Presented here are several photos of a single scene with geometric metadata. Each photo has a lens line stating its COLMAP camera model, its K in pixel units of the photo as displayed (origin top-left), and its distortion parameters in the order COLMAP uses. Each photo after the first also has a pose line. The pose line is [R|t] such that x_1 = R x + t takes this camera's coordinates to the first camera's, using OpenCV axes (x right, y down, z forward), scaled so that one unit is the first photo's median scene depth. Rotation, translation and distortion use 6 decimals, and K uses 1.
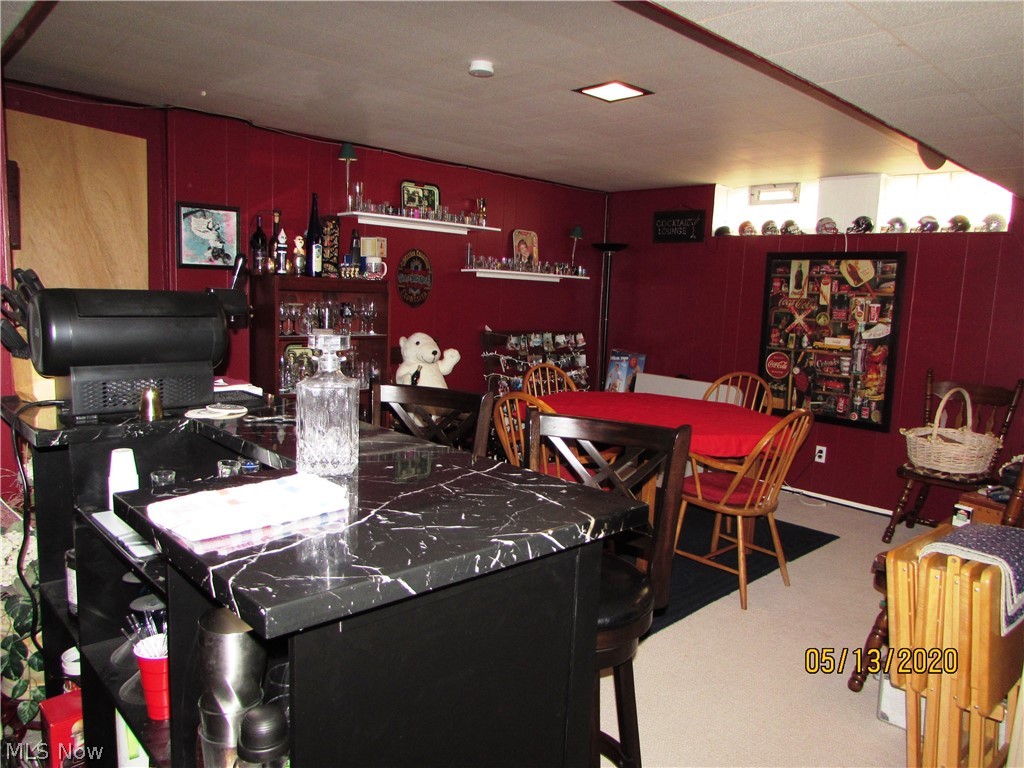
lens RADIAL K [[780.5, 0, 512.0], [0, 780.5, 384.0], [0, 0, 1]] dist [-0.014274, 0.052192]
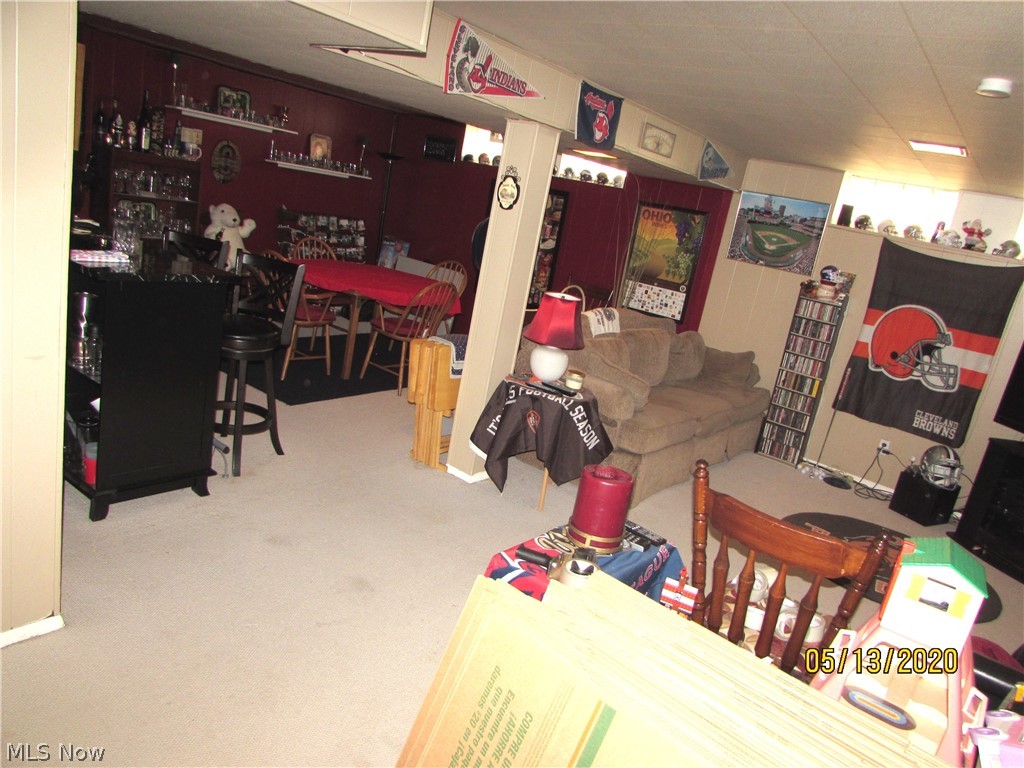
lens RADIAL K [[780.5, 0, 512.0], [0, 780.5, 384.0], [0, 0, 1]] dist [-0.014274, 0.052192]
pose [[0.978291, 0.091071, 0.186154, 0.146756], [-0.115810, 0.985164, 0.126650, 0.013890], [-0.171858, -0.145459, 0.974324, -0.460466]]
